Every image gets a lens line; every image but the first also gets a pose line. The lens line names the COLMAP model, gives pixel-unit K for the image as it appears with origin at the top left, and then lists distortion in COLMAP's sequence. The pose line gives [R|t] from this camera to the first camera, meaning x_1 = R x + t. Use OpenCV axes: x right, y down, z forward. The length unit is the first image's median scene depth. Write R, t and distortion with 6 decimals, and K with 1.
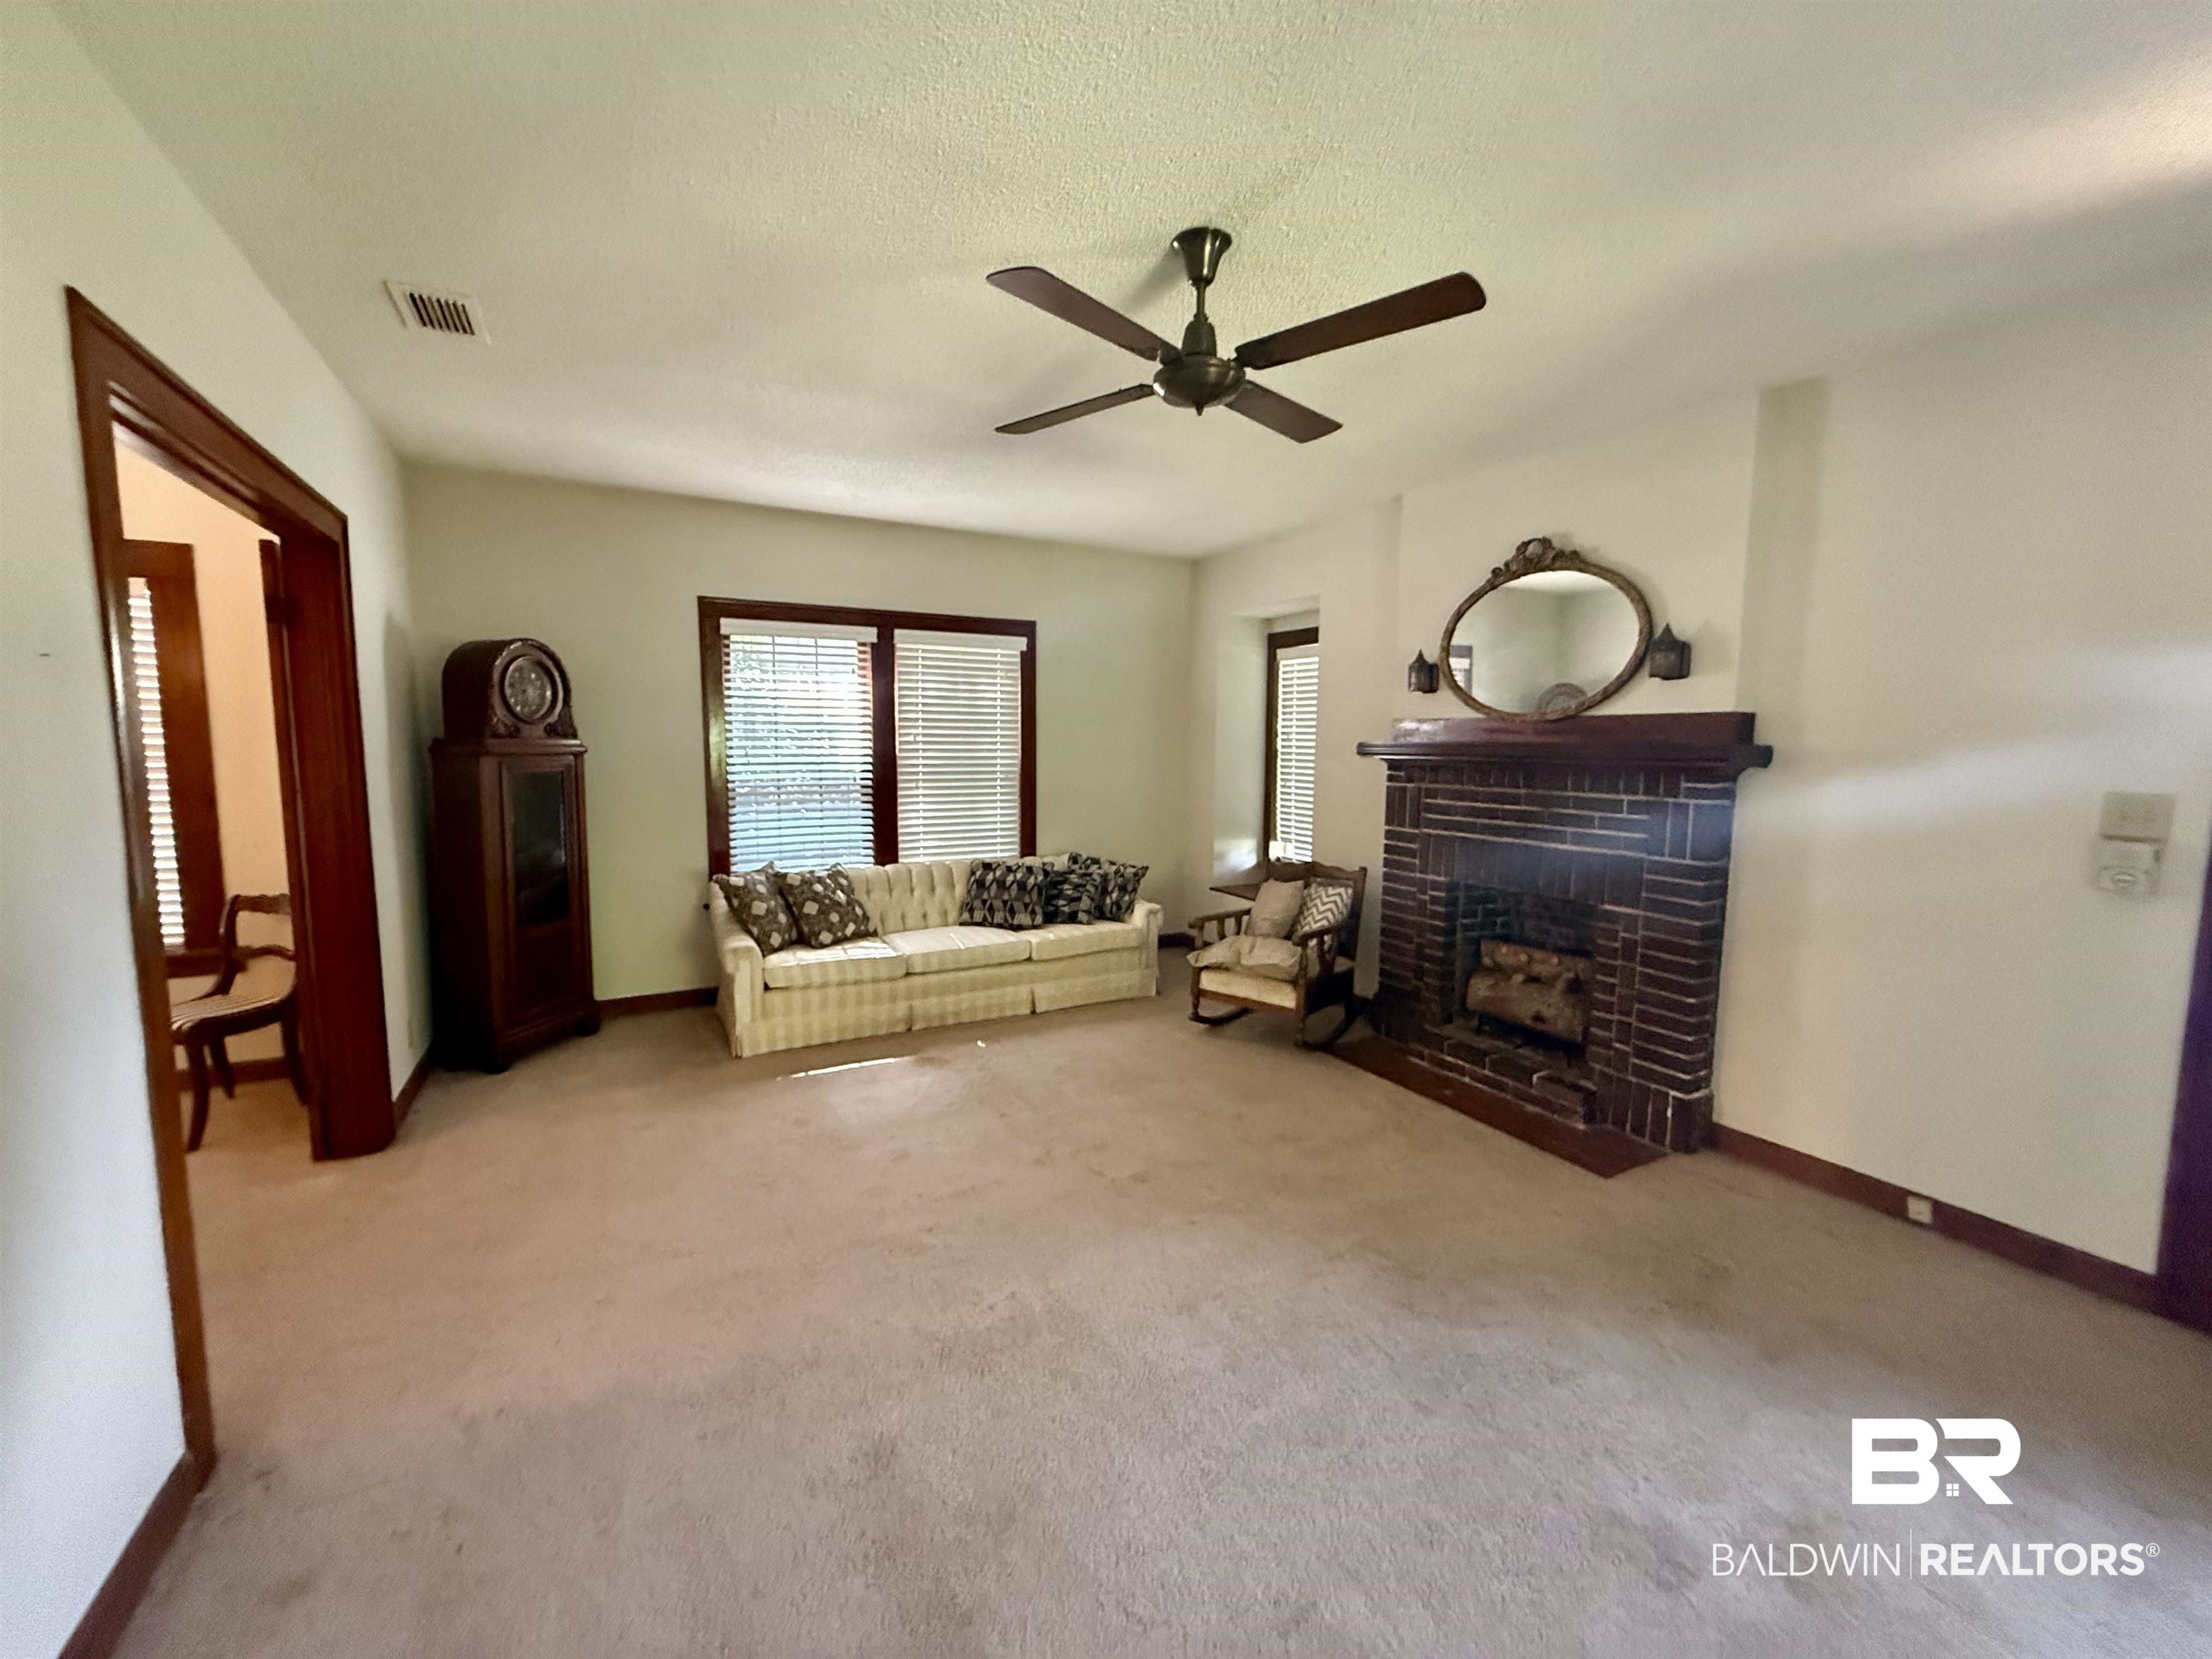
lens RADIAL K [[880.5, 0, 1104.5], [0, 880.5, 831.1], [0, 0, 1]] dist [-0.000286, -0.000091]
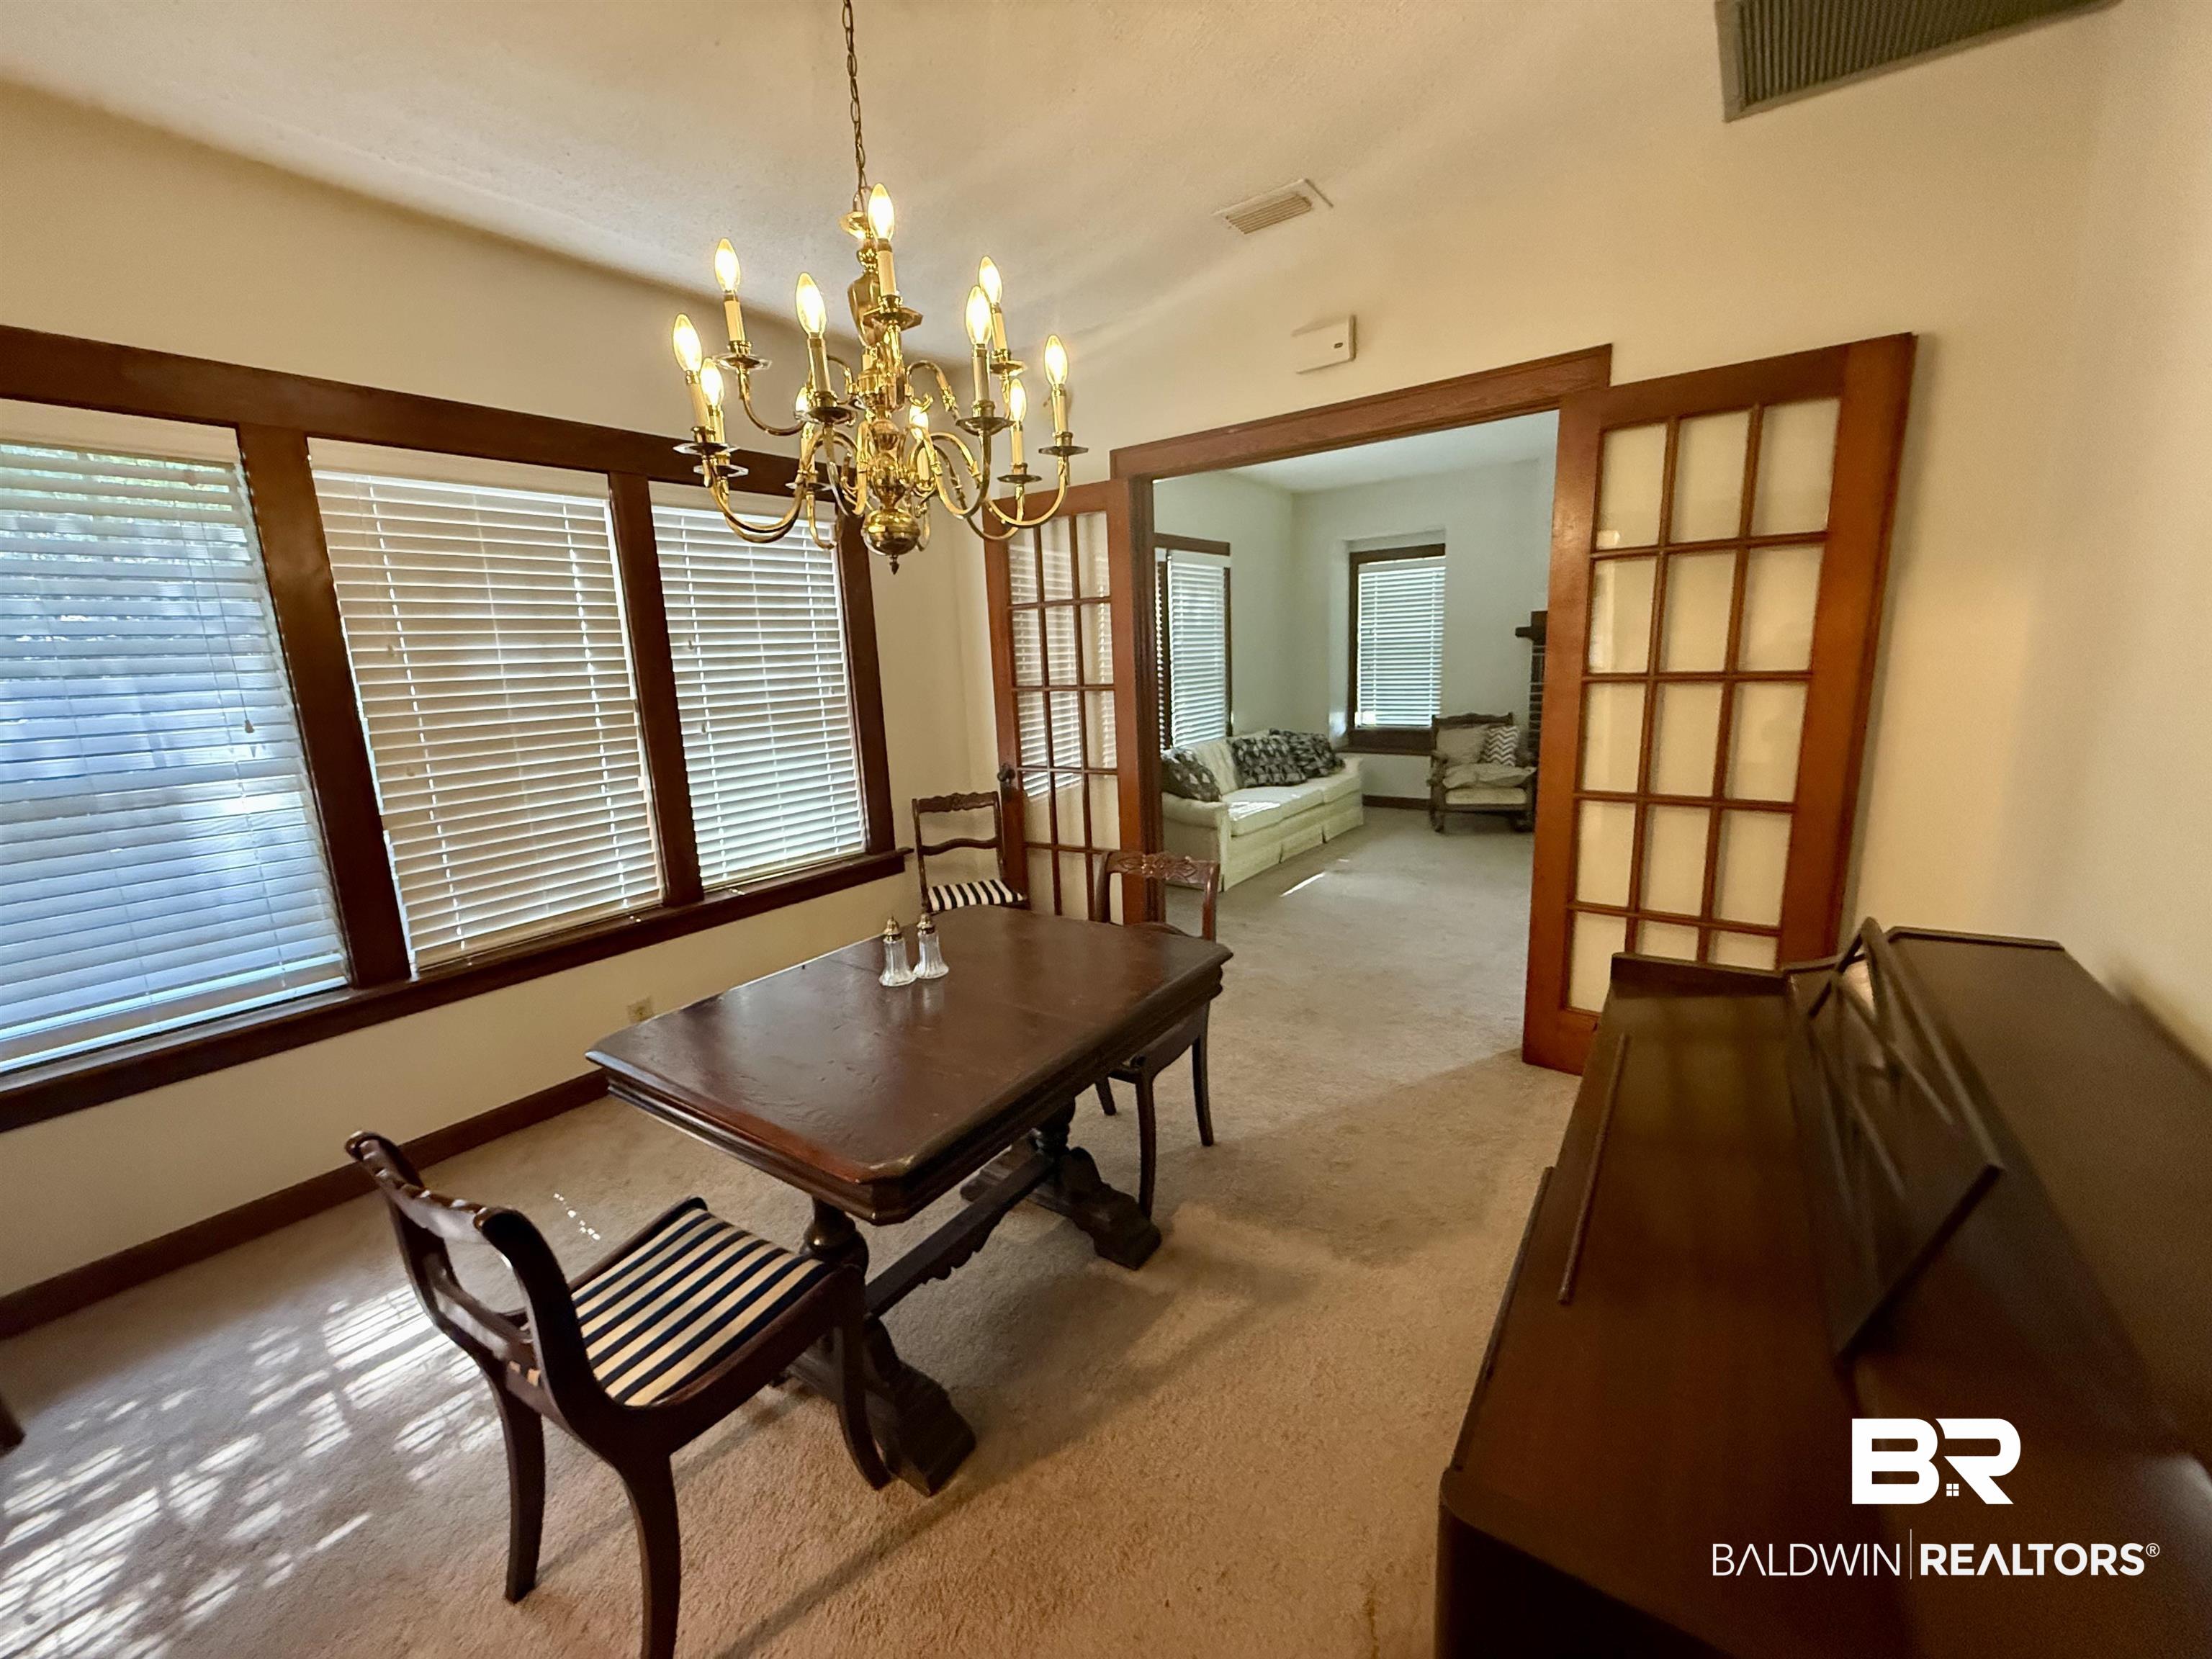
lens RADIAL K [[880.5, 0, 1102.8], [0, 880.5, 828.1], [0, 0, 1]] dist [-0.000286, -0.000091]
pose [[0.904779, -0.130059, 0.405536, -1.152736], [0.094769, 0.989838, 0.106014, 0.012533], [-0.415203, -0.057488, 0.907910, -0.092844]]
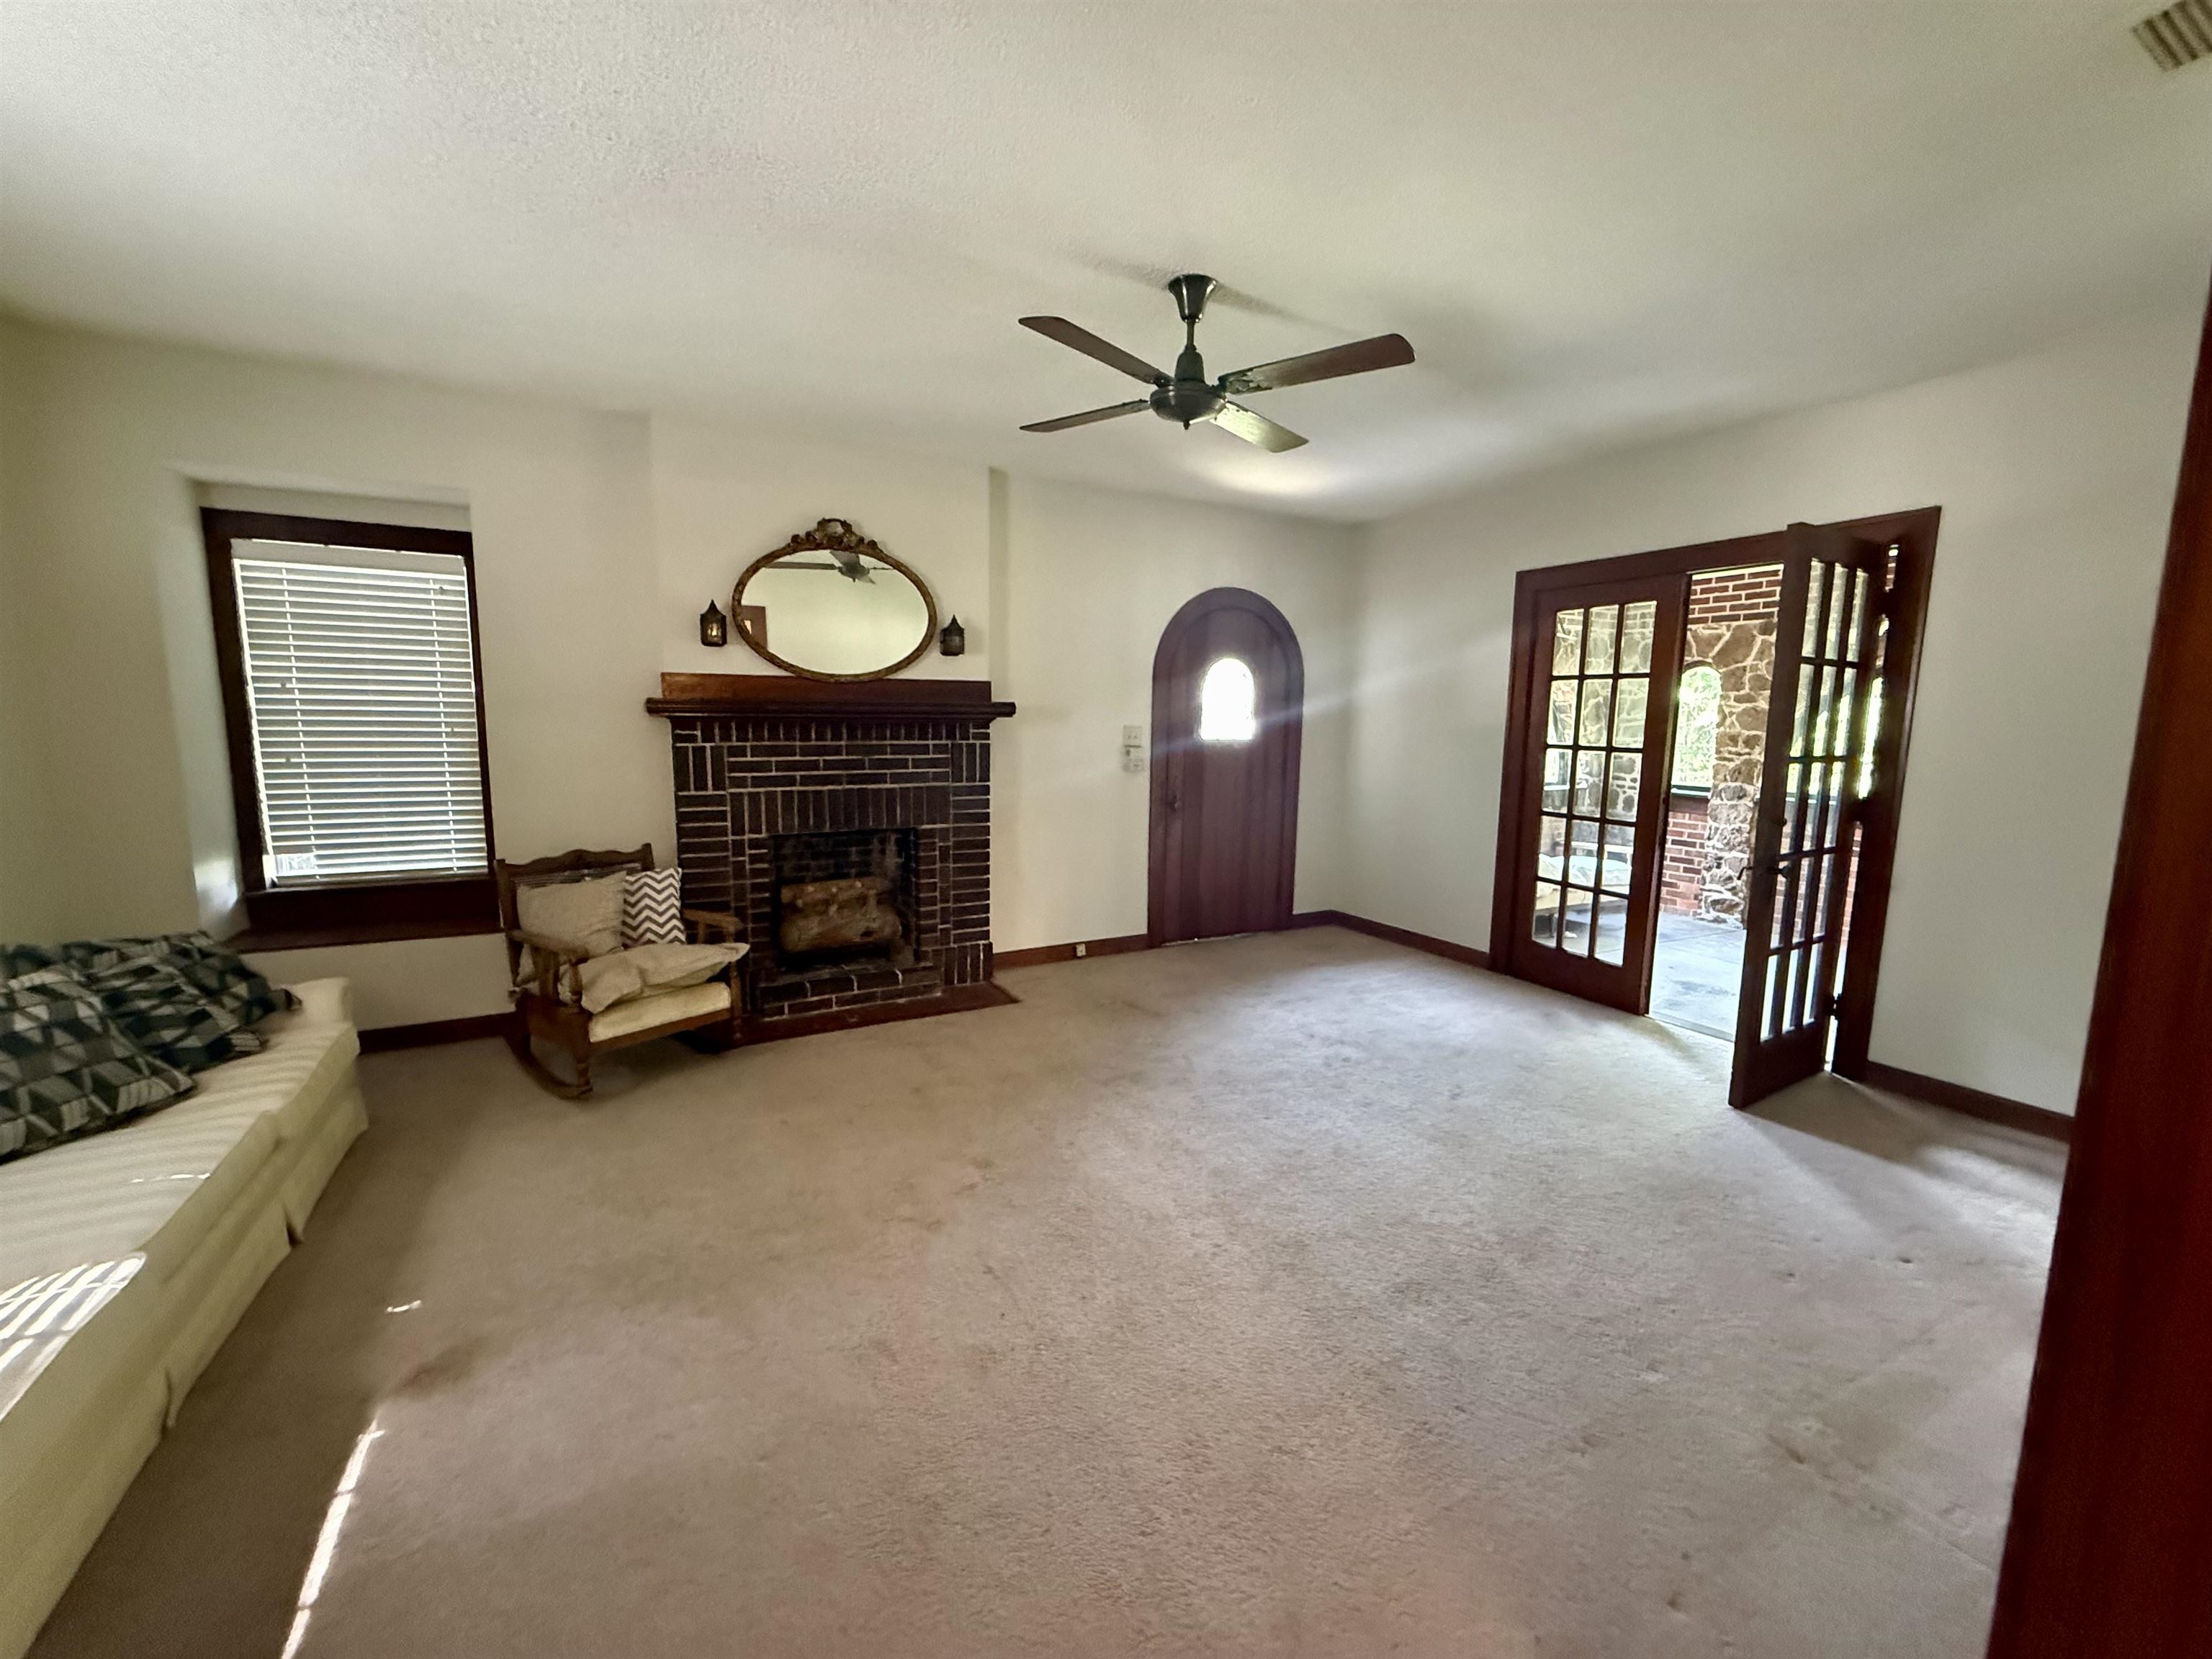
lens RADIAL K [[880.5, 0, 1096.4], [0, 880.5, 828.4], [0, 0, 1]] dist [-0.000286, -0.000091]
pose [[0.010505, -0.140698, 0.989997, -0.660485], [0.090470, 0.986125, 0.139188, -0.064274], [-0.995844, 0.088103, 0.023088, 0.648826]]
